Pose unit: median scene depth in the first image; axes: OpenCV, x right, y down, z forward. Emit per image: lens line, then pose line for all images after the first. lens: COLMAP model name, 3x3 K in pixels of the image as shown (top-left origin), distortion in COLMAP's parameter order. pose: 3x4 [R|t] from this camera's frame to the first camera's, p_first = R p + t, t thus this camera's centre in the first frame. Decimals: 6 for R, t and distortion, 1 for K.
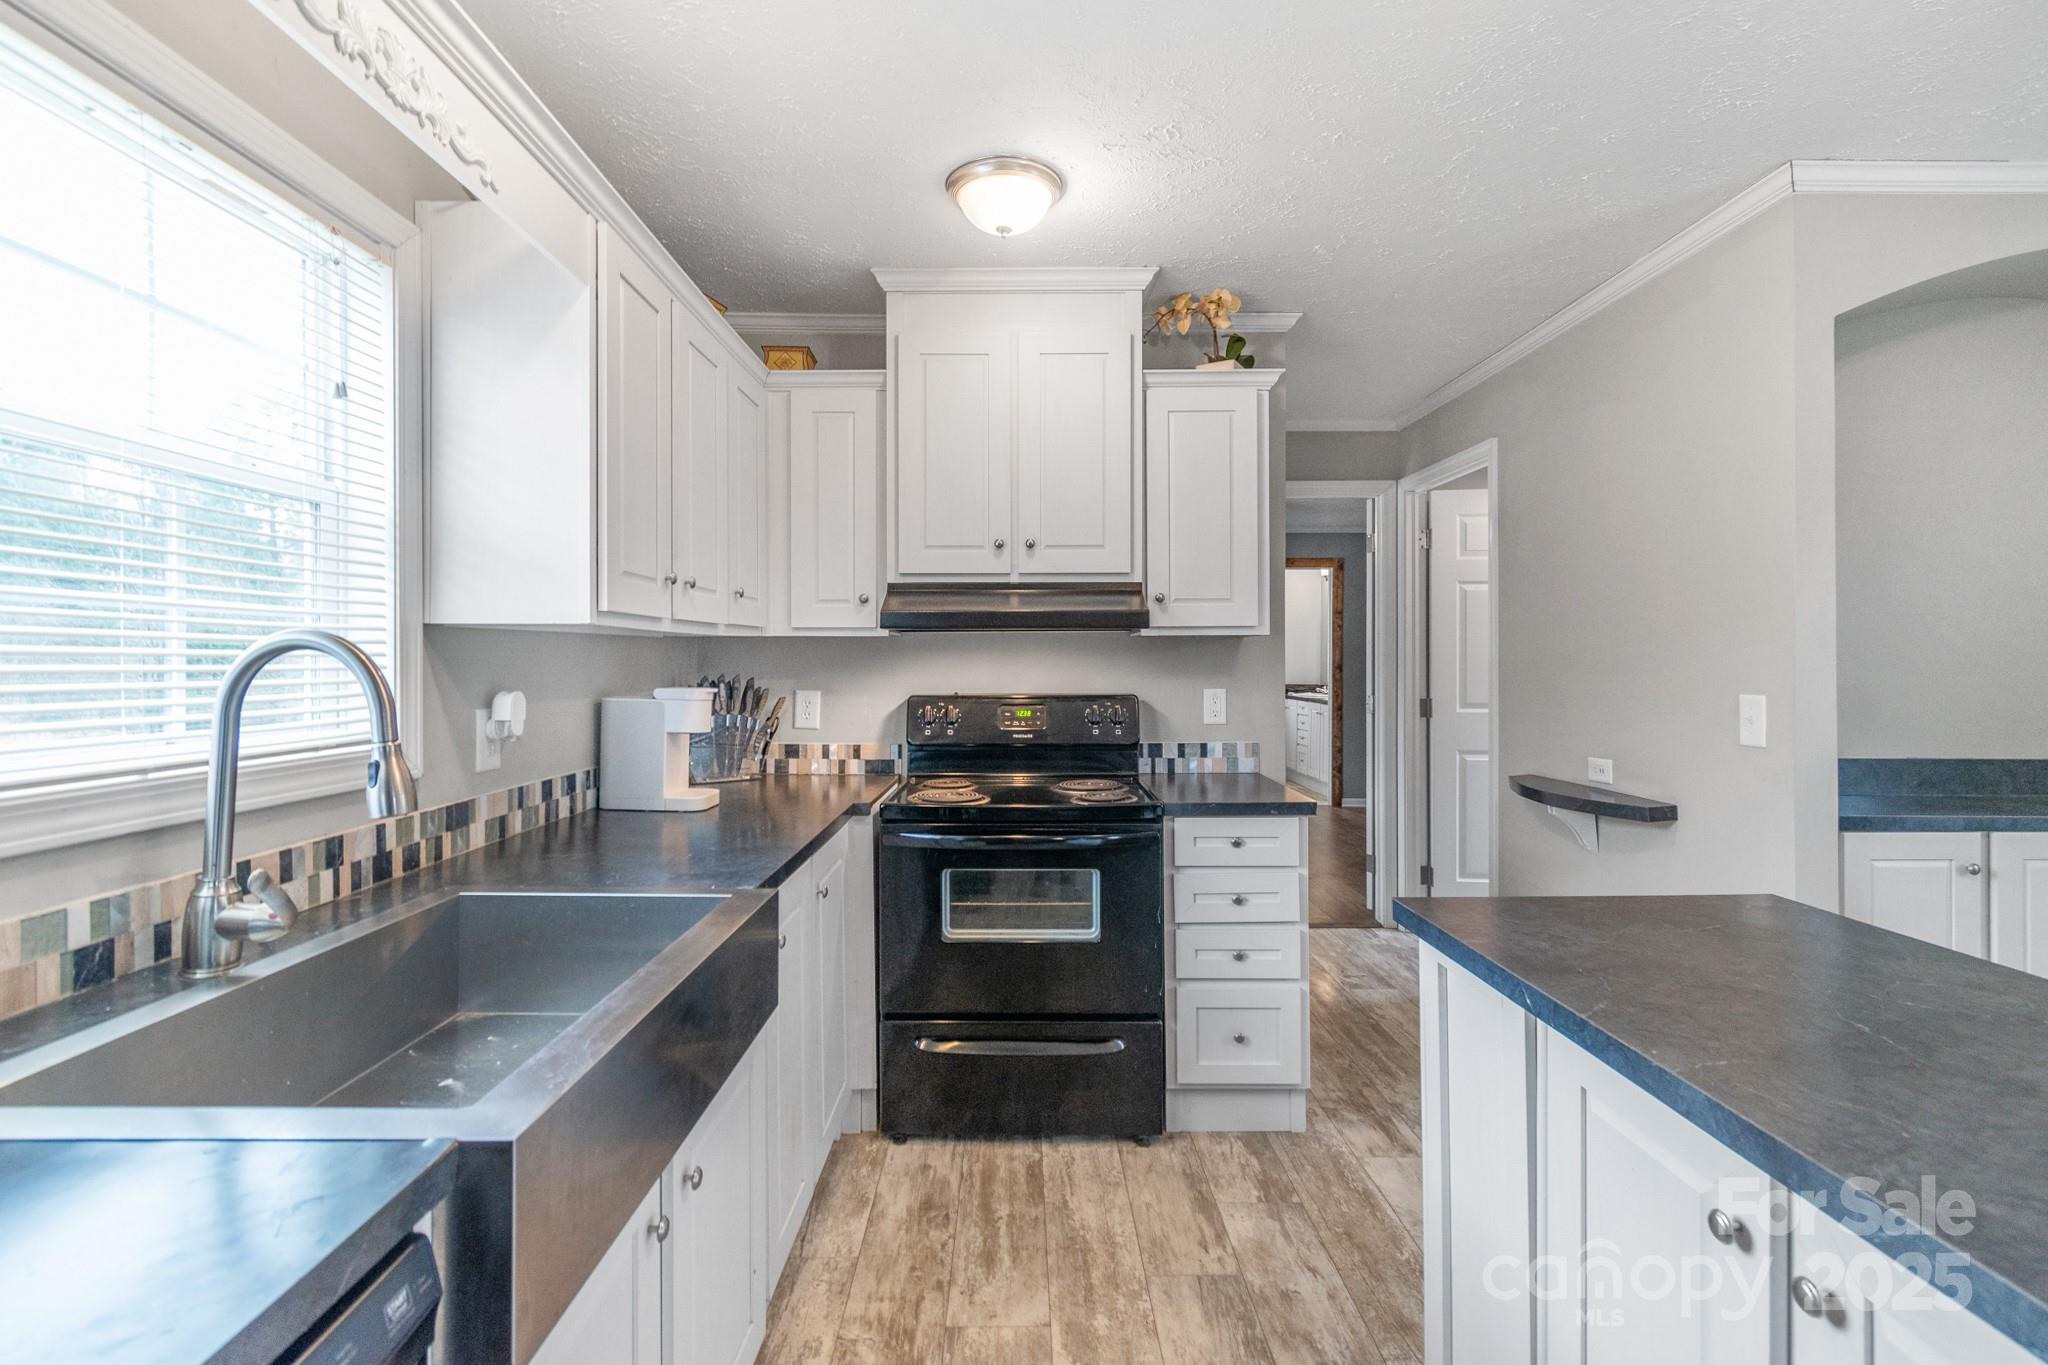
lens RADIAL K [[957.7, 0, 1002.1], [0, 957.7, 672.9], [0, 0, 1]] dist [0.004234, -0.001058]
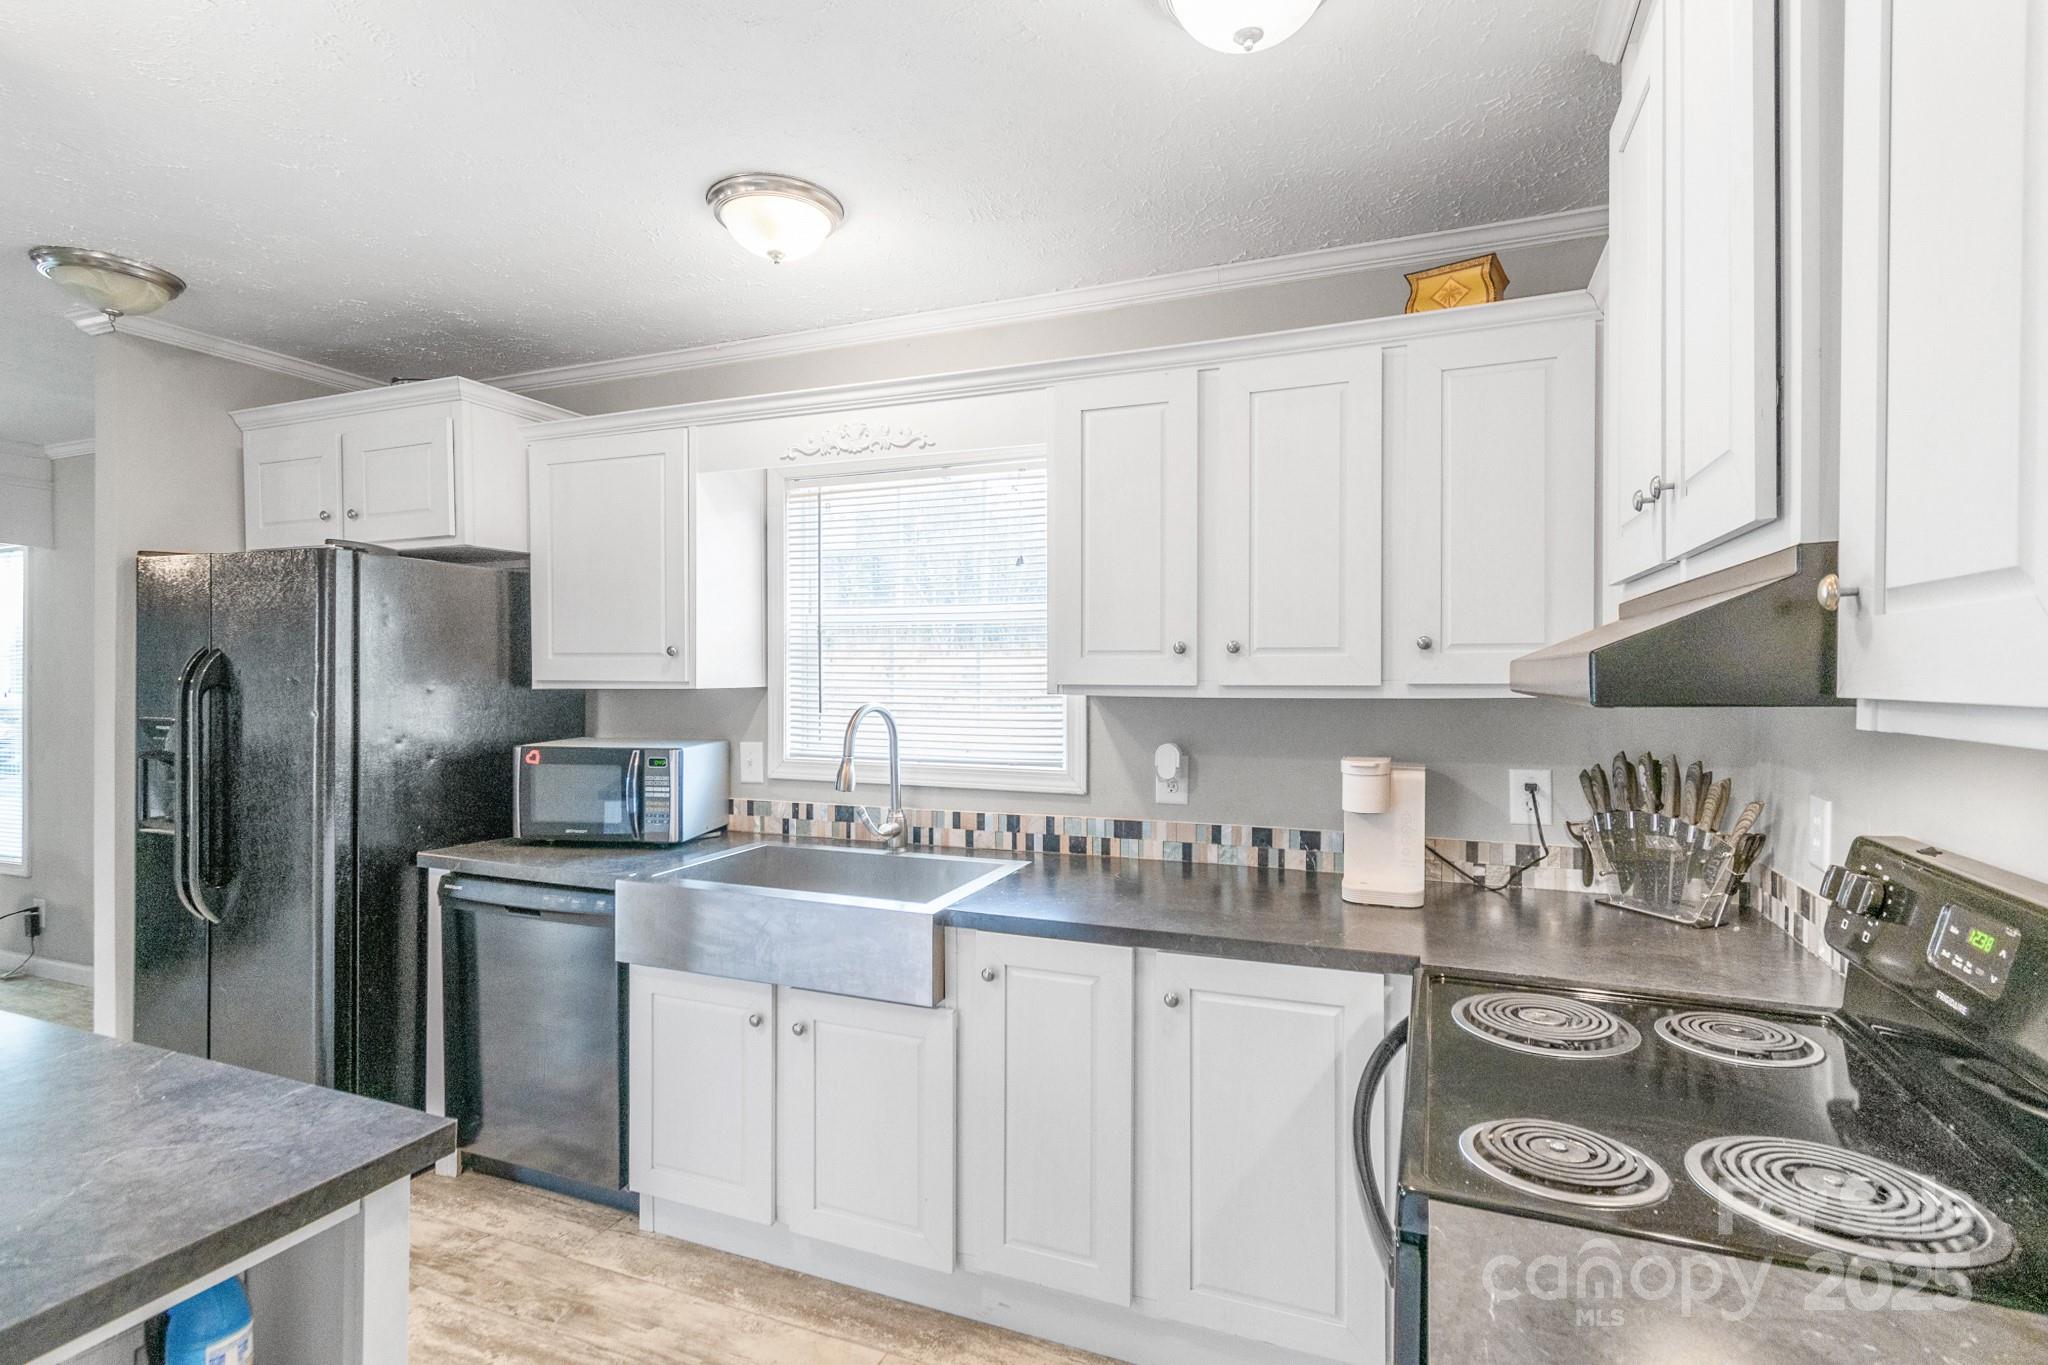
lens RADIAL K [[957.7, 0, 1038.9], [0, 957.7, 676.4], [0, 0, 1]] dist [0.004234, -0.001058]
pose [[-0.378001, 0.005628, -0.925788, 0.499275], [-0.010467, 0.999892, 0.010353, -0.055703], [0.925746, 0.013604, -0.377901, 0.923063]]
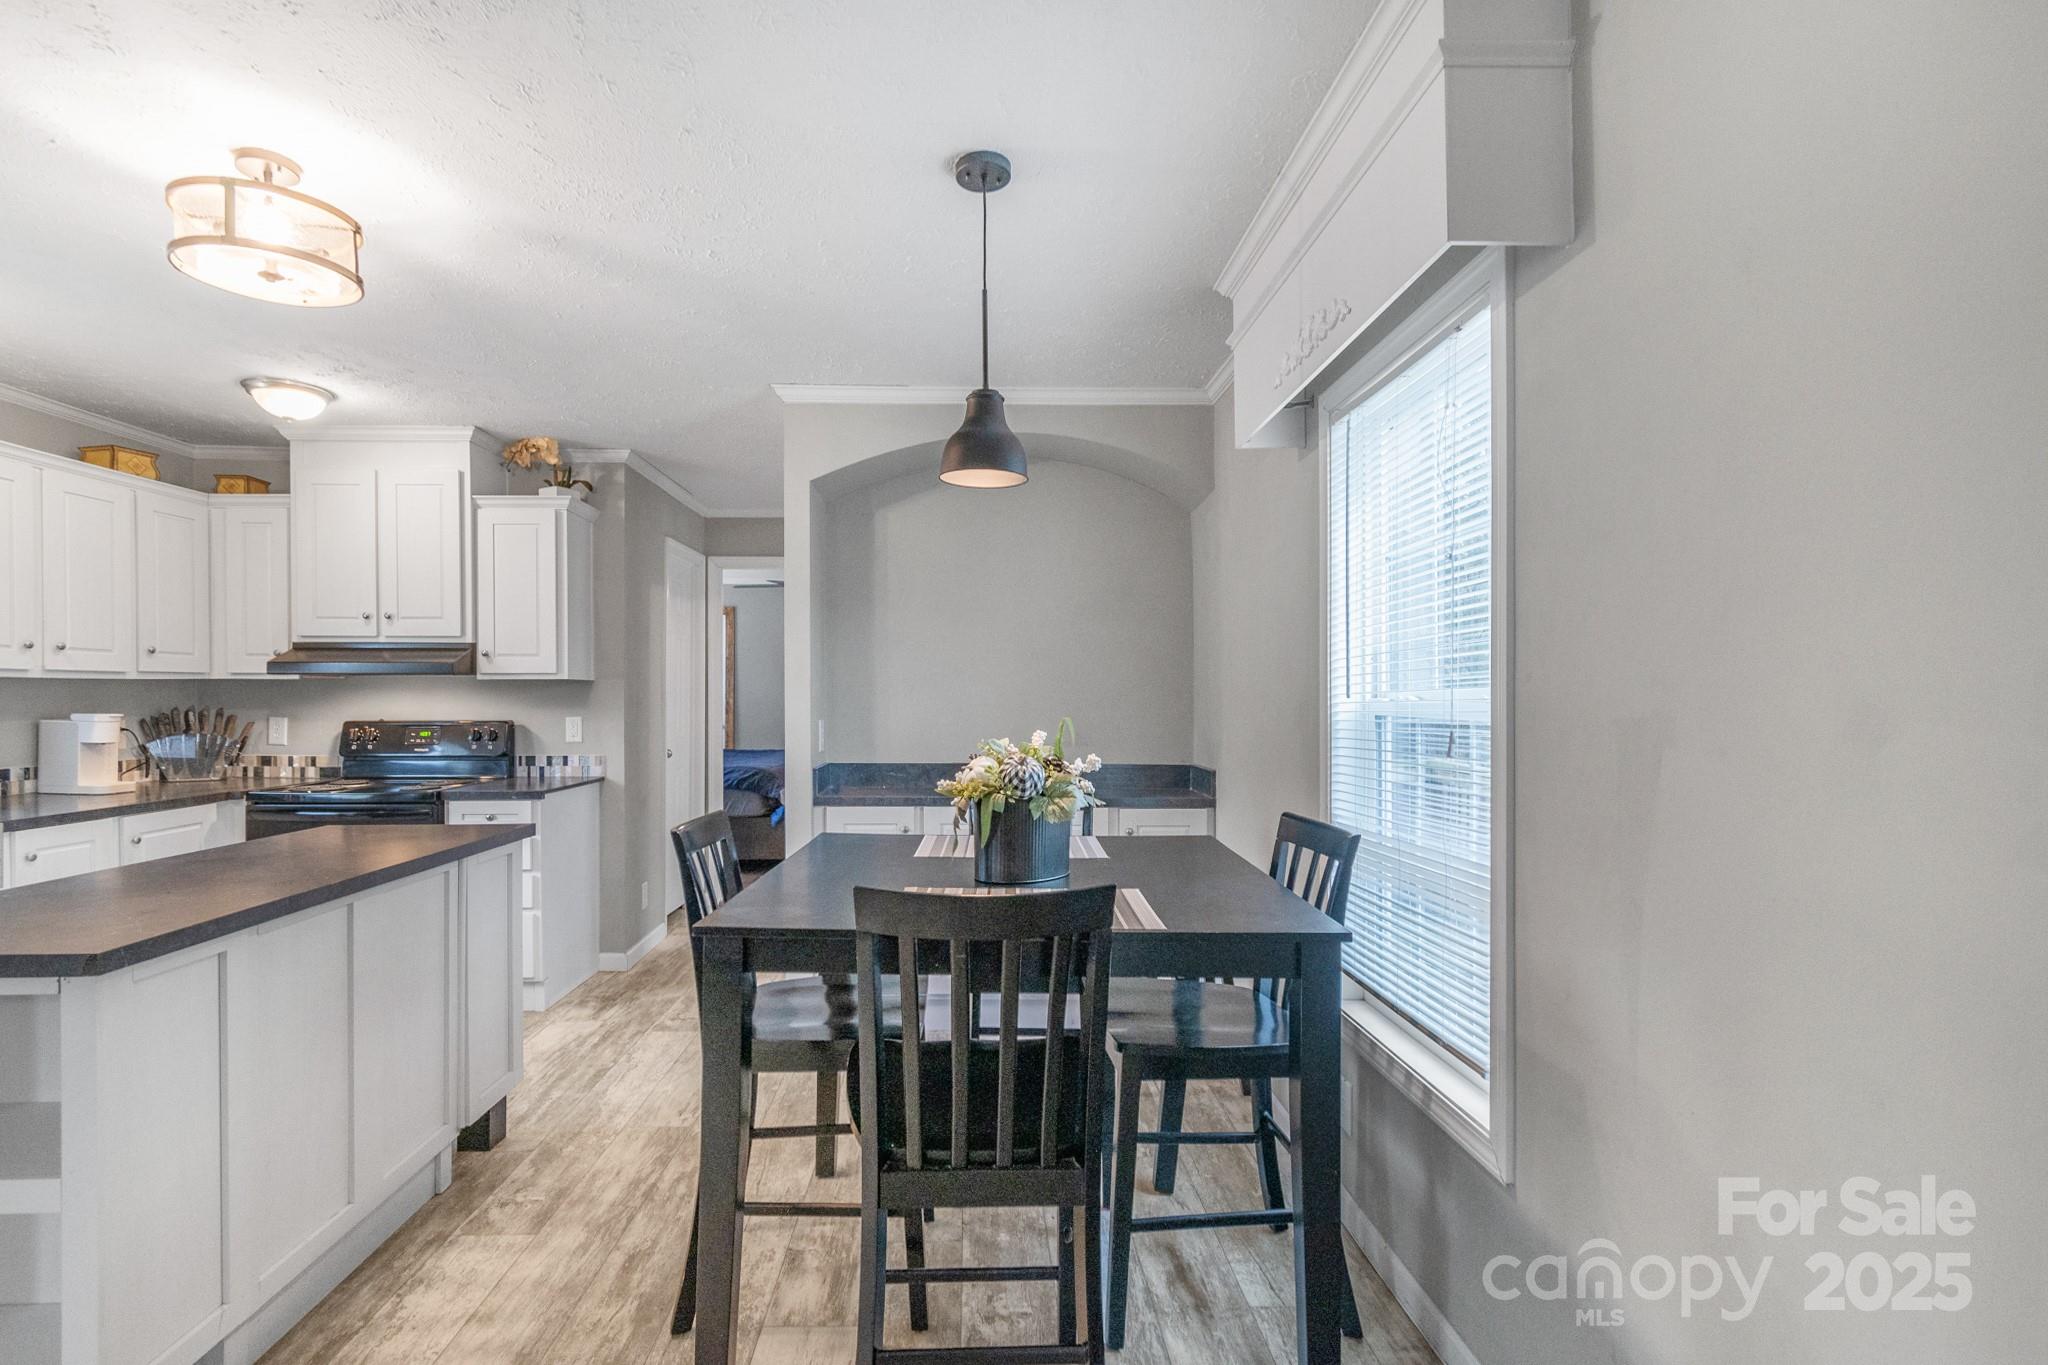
lens RADIAL K [[921.1, 0, 956.3], [0, 921.1, 711.6], [0, 0, 1]] dist [-0.000570, 0.000342]
pose [[0.999969, 0.001635, 0.007723, 0.877925], [-0.001631, 0.999999, -0.000516, 0.009907], [-0.007724, 0.000503, 0.999970, -0.400073]]
